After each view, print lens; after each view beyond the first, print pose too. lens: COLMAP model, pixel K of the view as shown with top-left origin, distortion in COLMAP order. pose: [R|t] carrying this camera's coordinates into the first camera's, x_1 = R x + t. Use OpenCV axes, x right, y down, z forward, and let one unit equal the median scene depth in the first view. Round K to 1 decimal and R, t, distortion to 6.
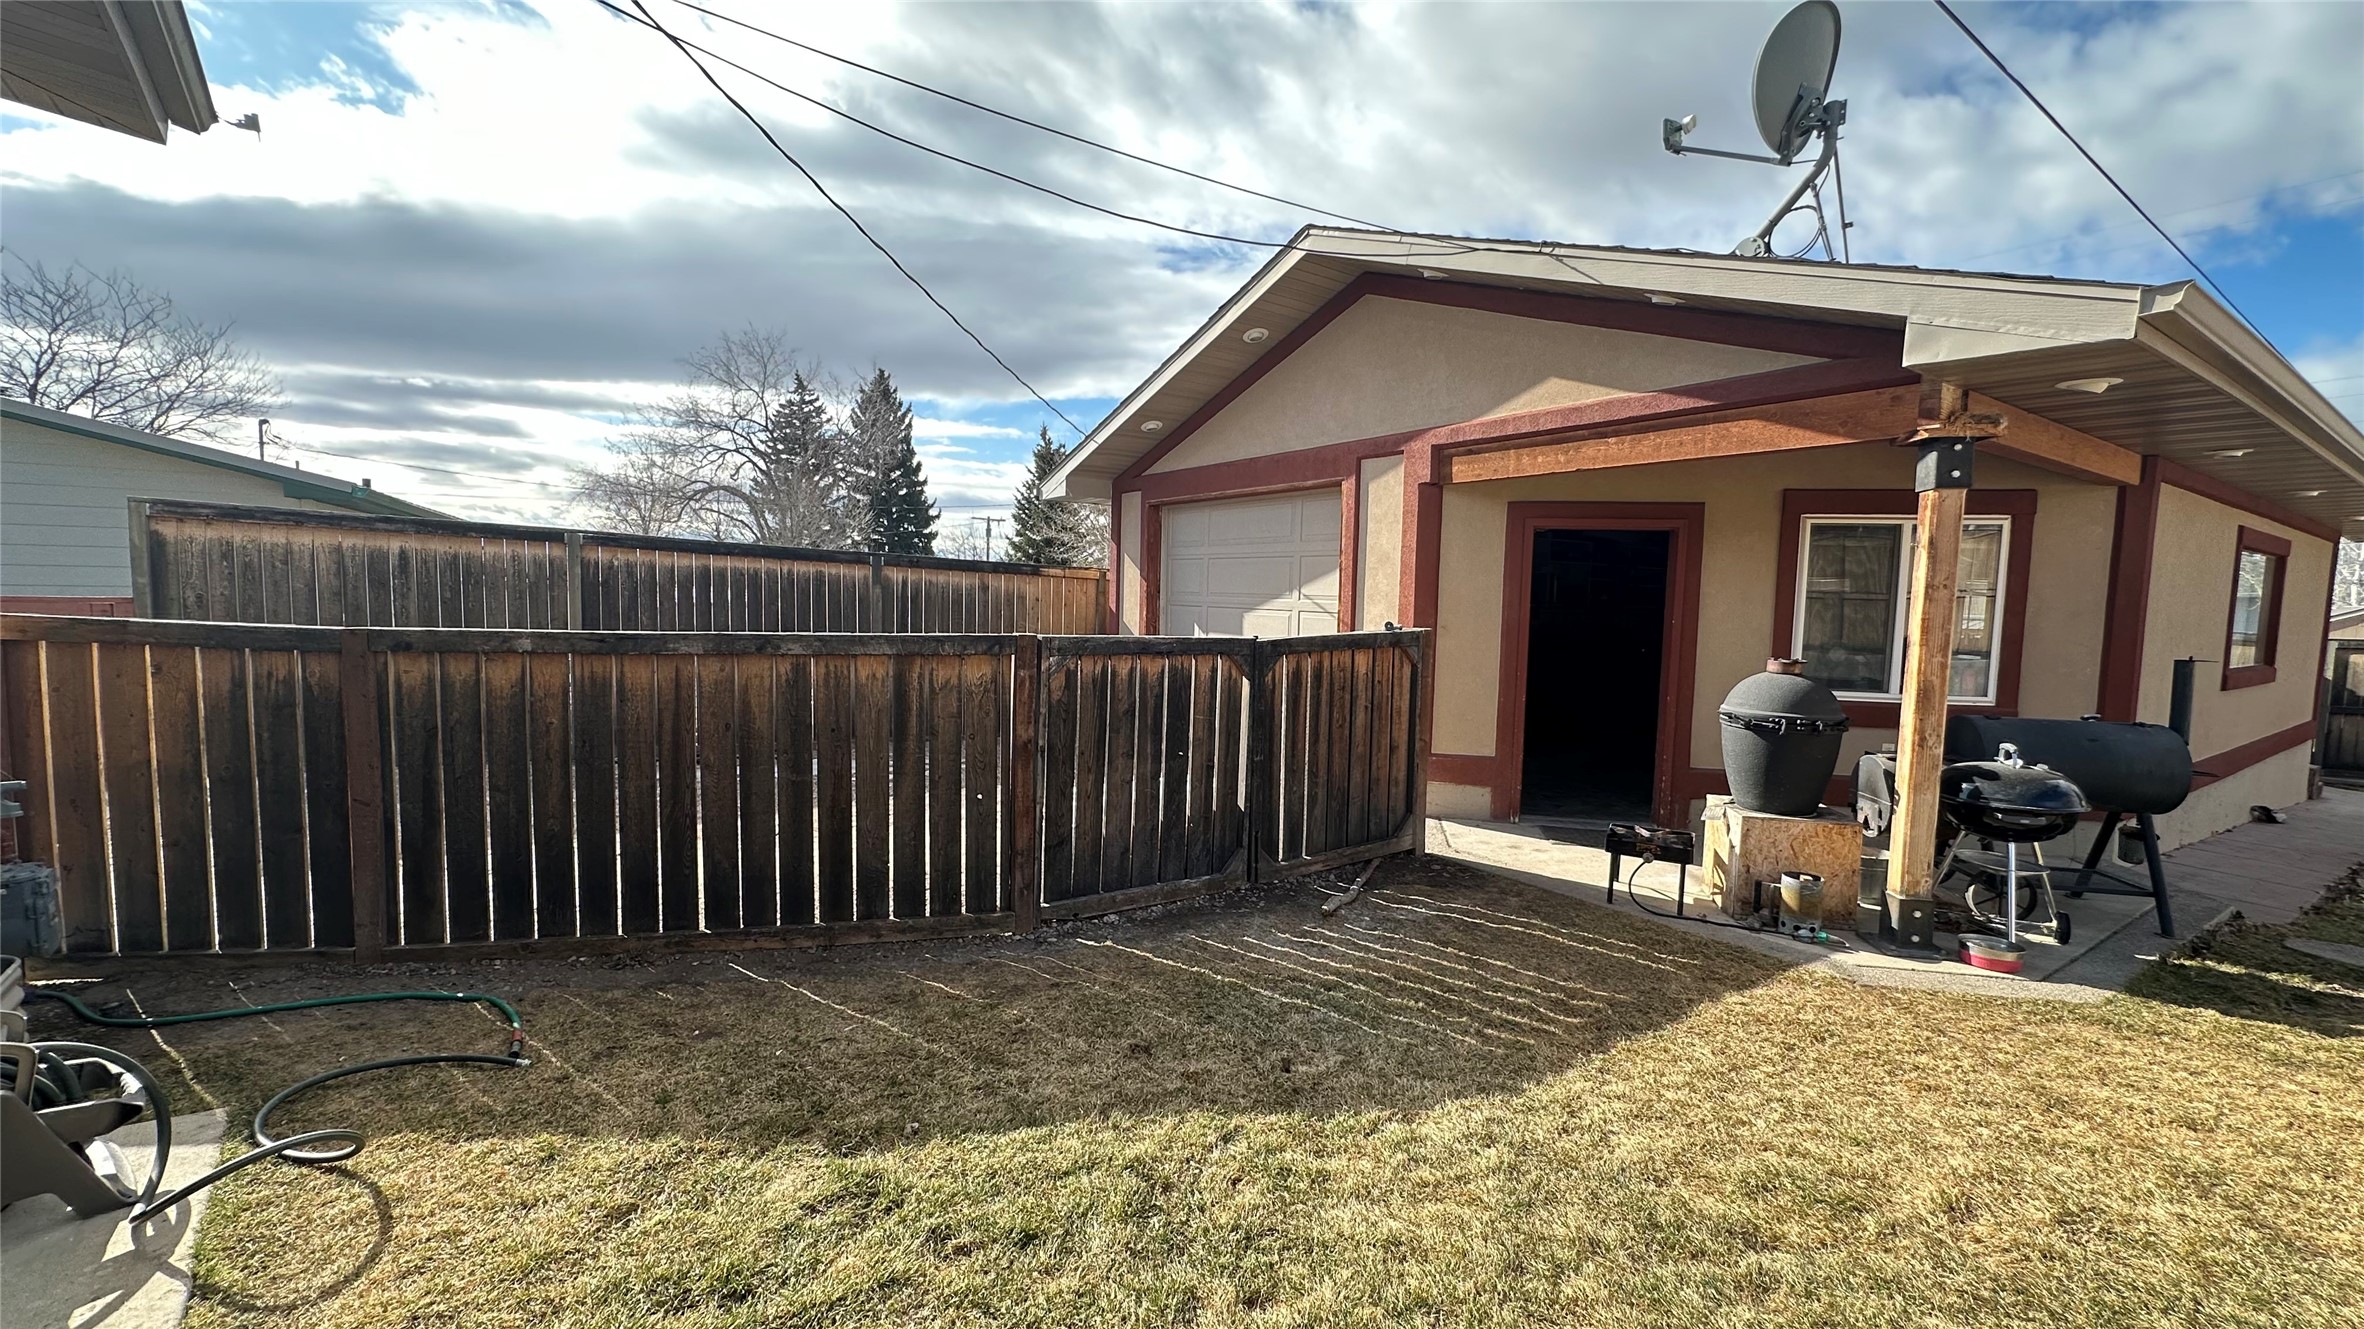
lens RADIAL K [[952.7, 0, 1207.3], [0, 952.7, 663.8], [0, 0, 1]] dist [-0.001411, -0.000019]
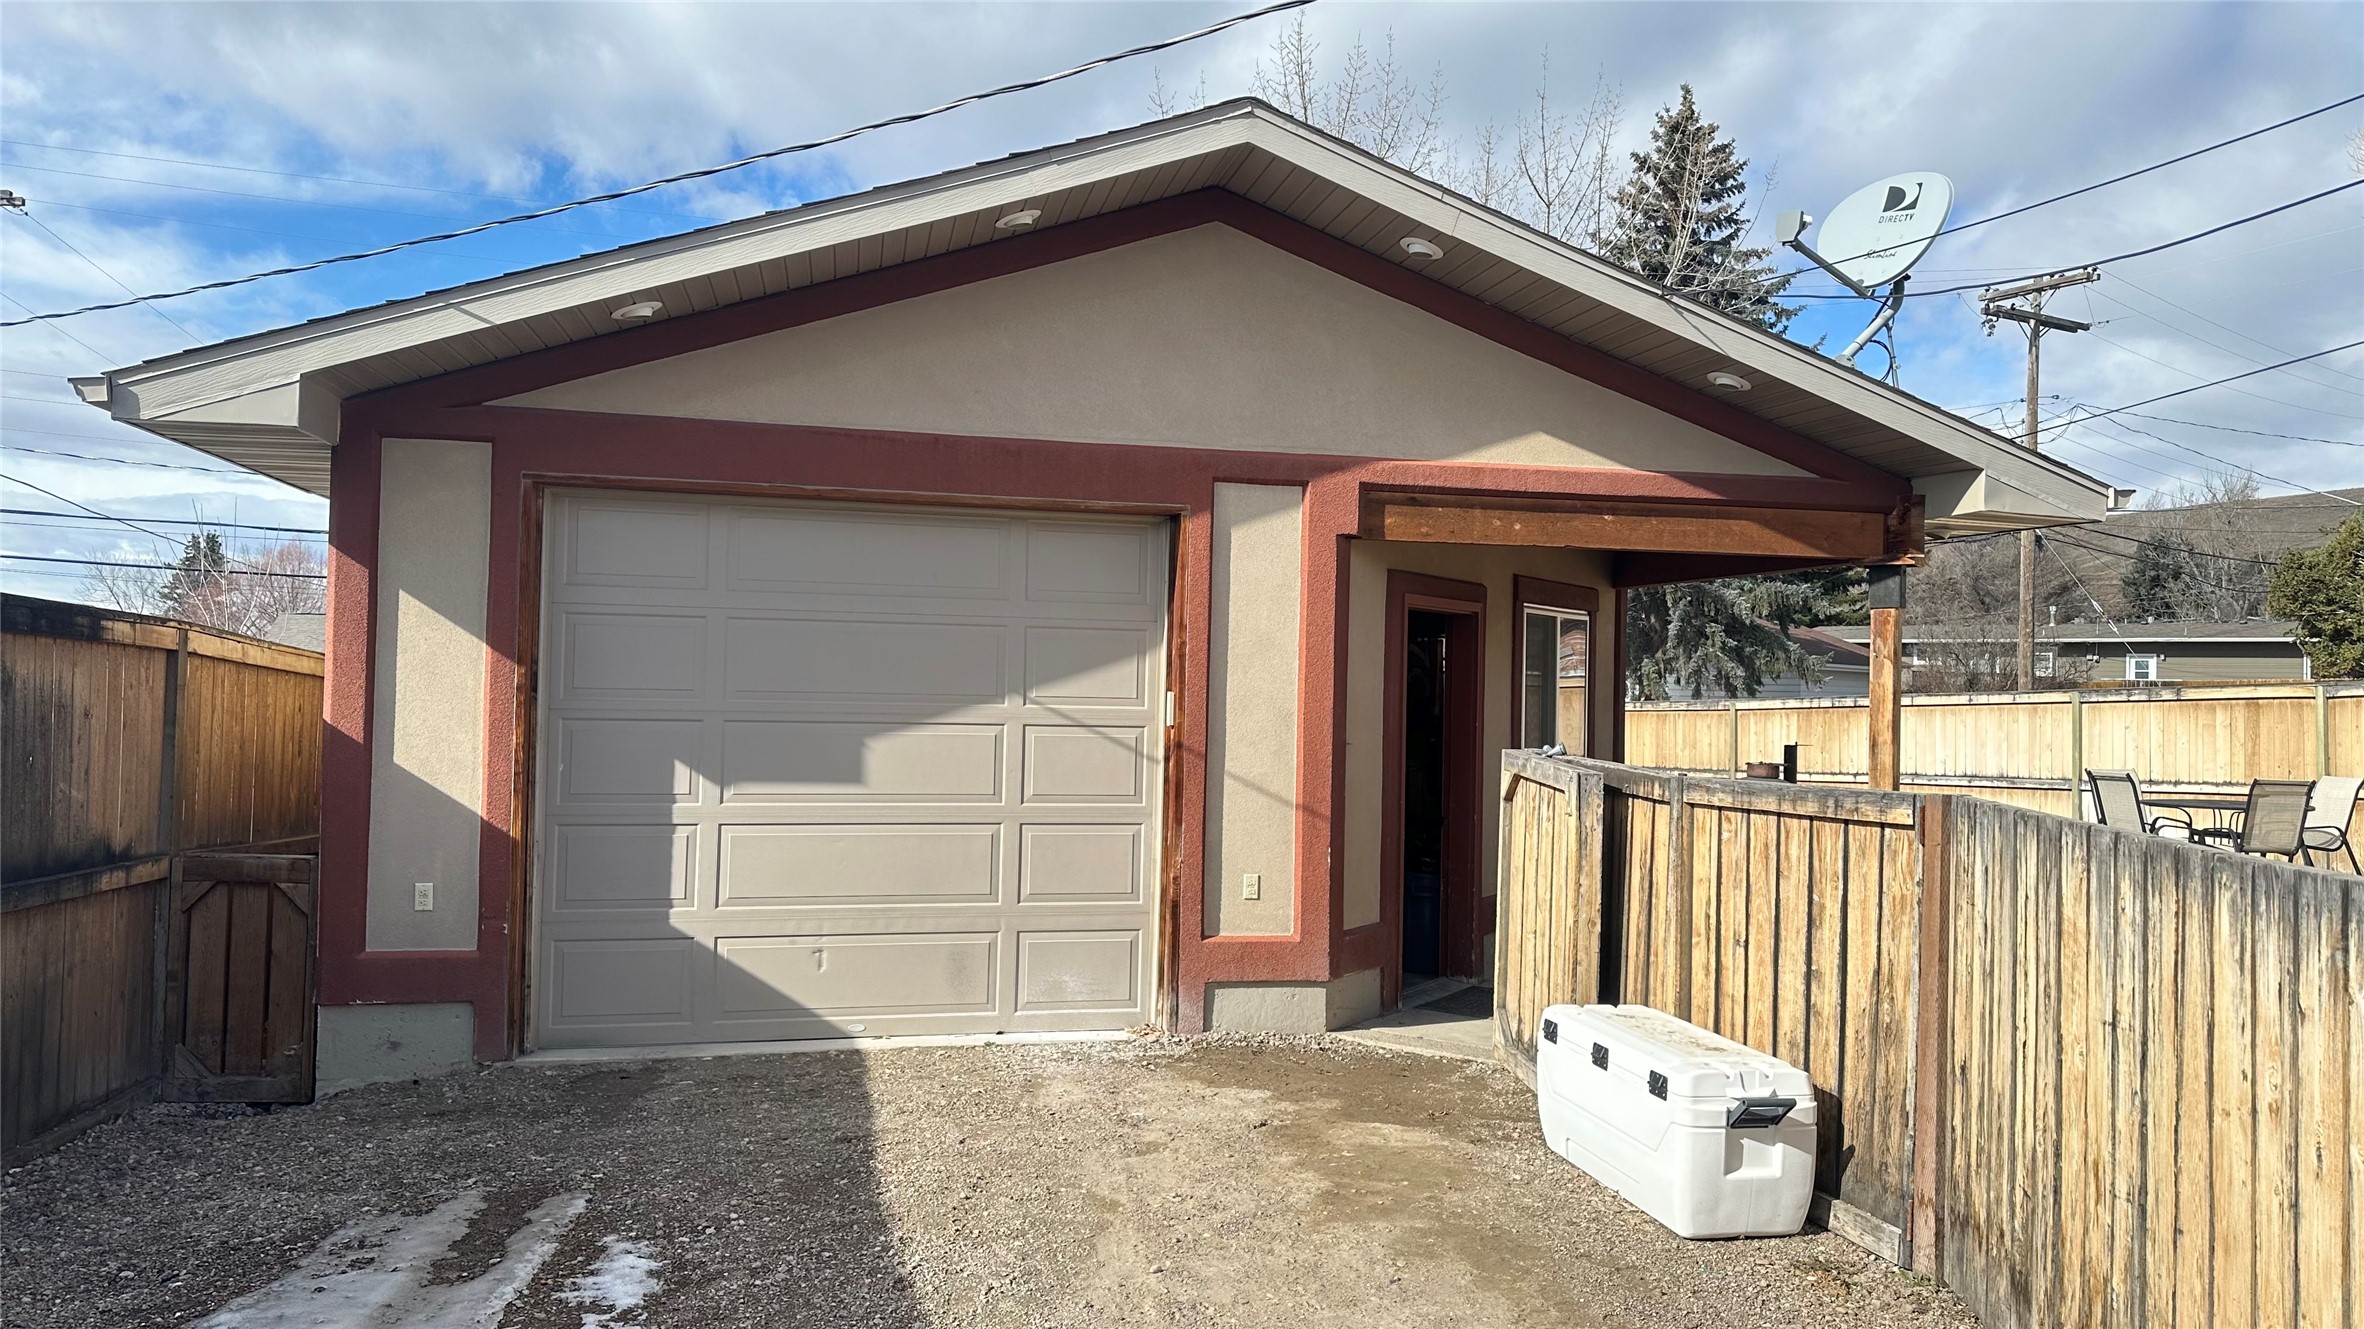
lens RADIAL K [[1650.9, 0, 1098.9], [0, 1650.9, 665.5], [0, 0, 1]] dist [-0.000604, -0.040129]
pose [[0.410215, -0.004029, 0.911980, -1.353601], [0.058242, 0.998065, -0.021788, -0.120840], [-0.910127, 0.062054, 0.409656, 1.010087]]
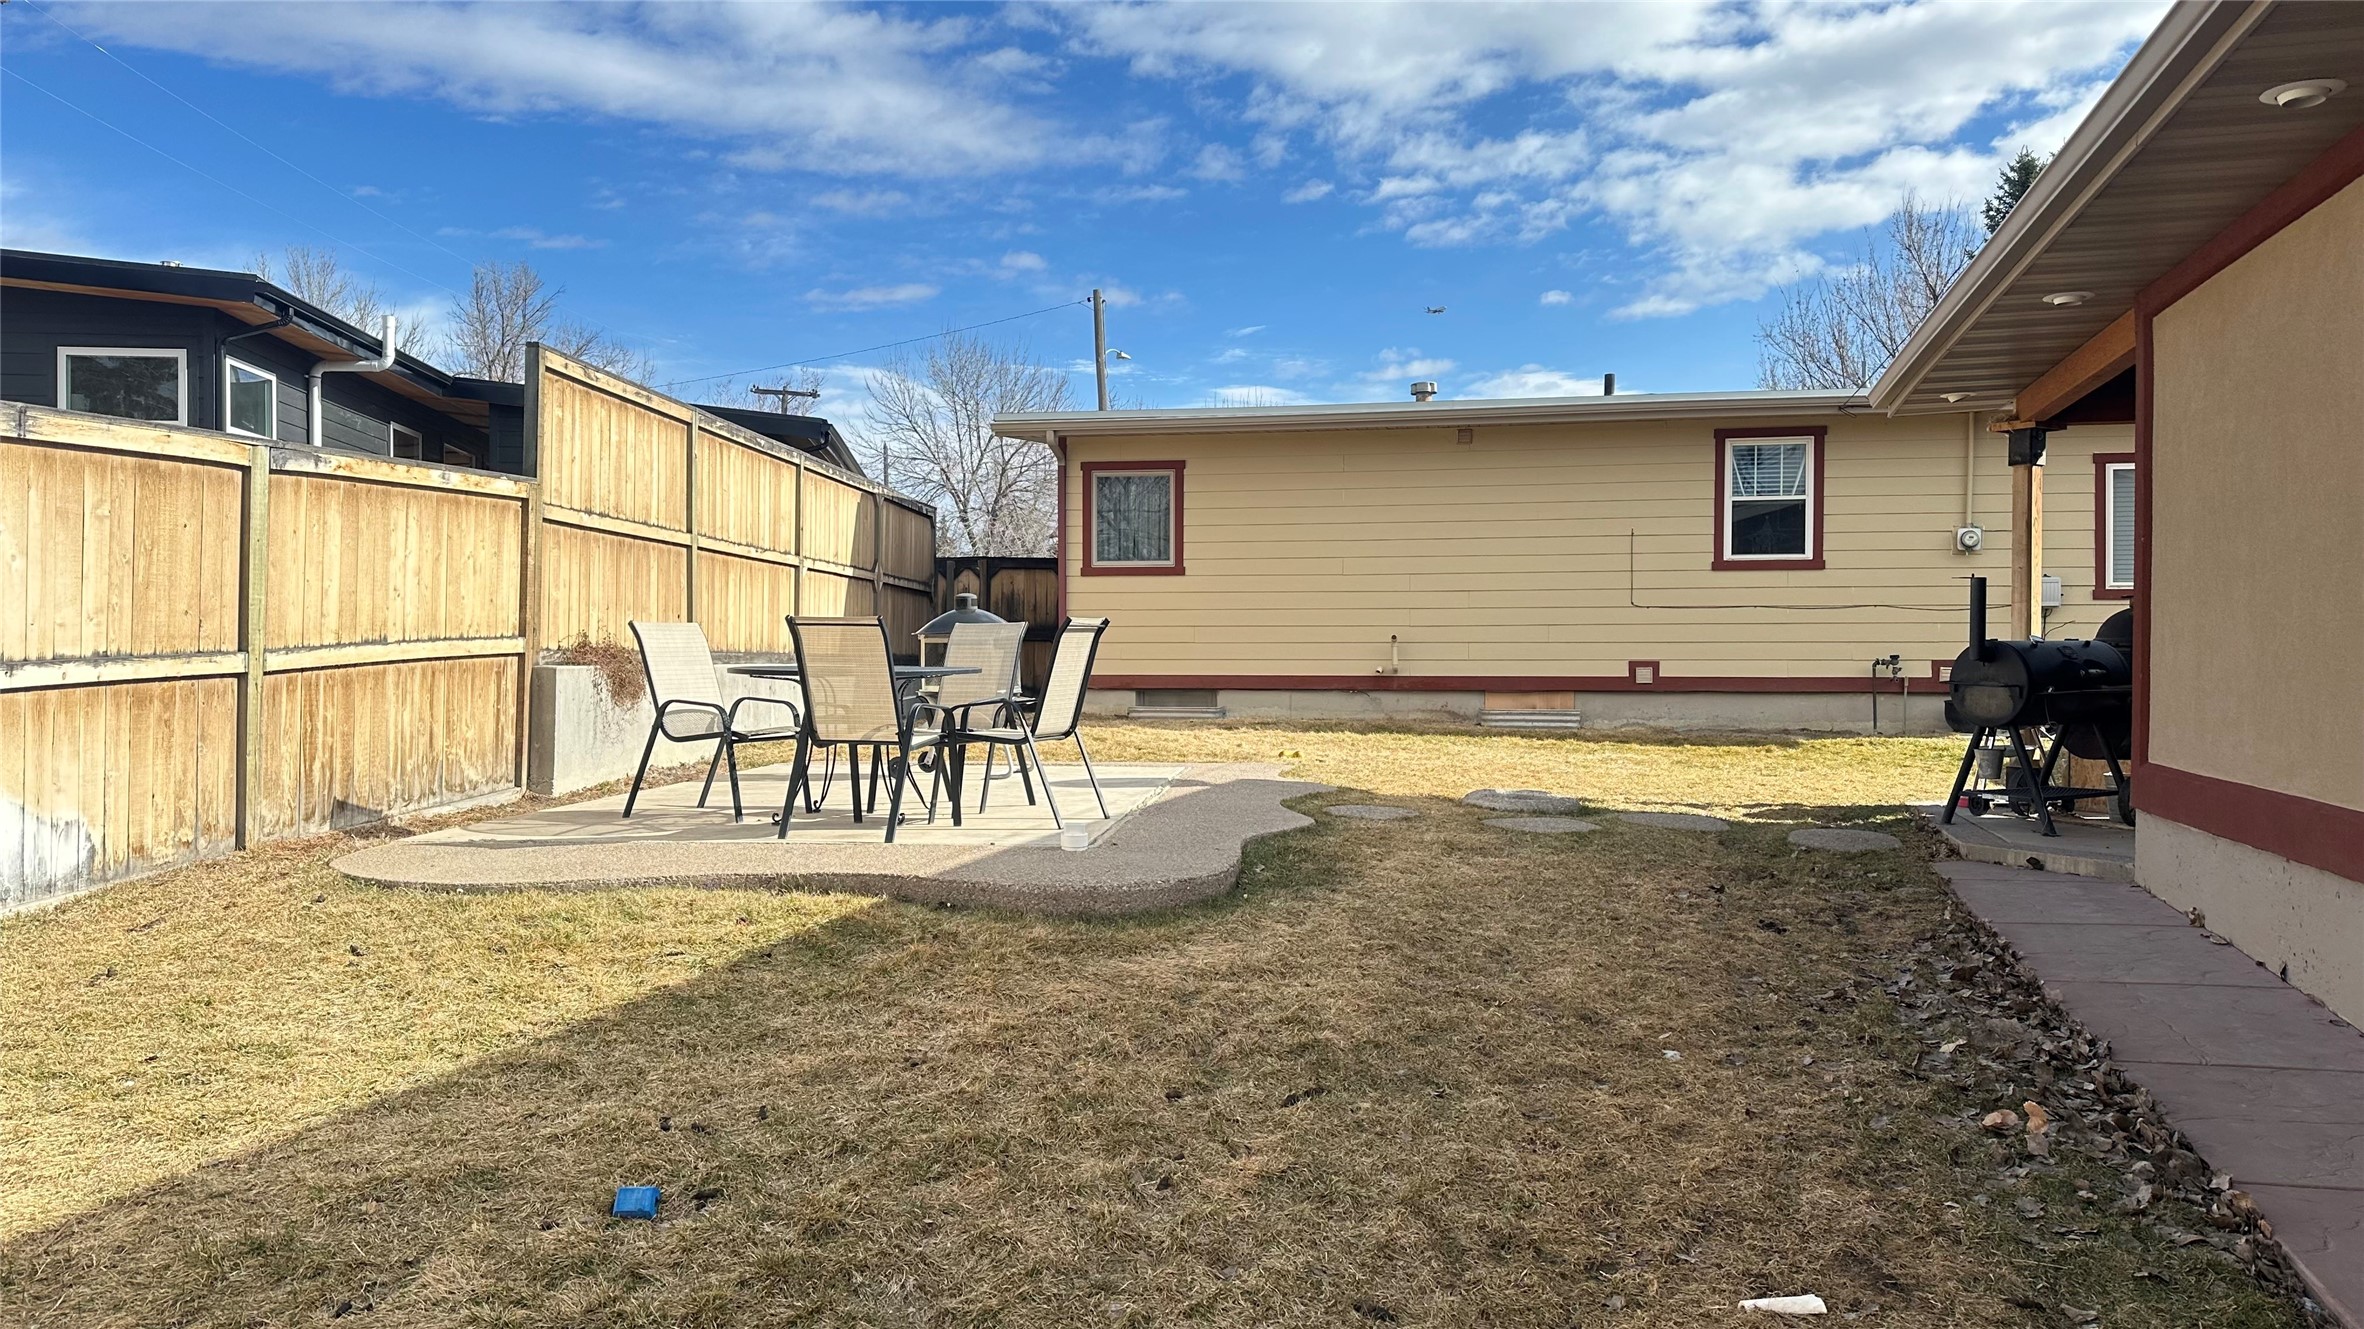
lens RADIAL K [[1629.4, 0, 1186.3], [0, 1629.4, 675.8], [0, 0, 1]] dist [0.134863, -0.179236]
pose [[-0.763914, -0.018815, -0.645044, 3.113603], [-0.073568, 0.995597, 0.058086, 0.059373], [0.641111, 0.091827, -0.761935, 2.005693]]
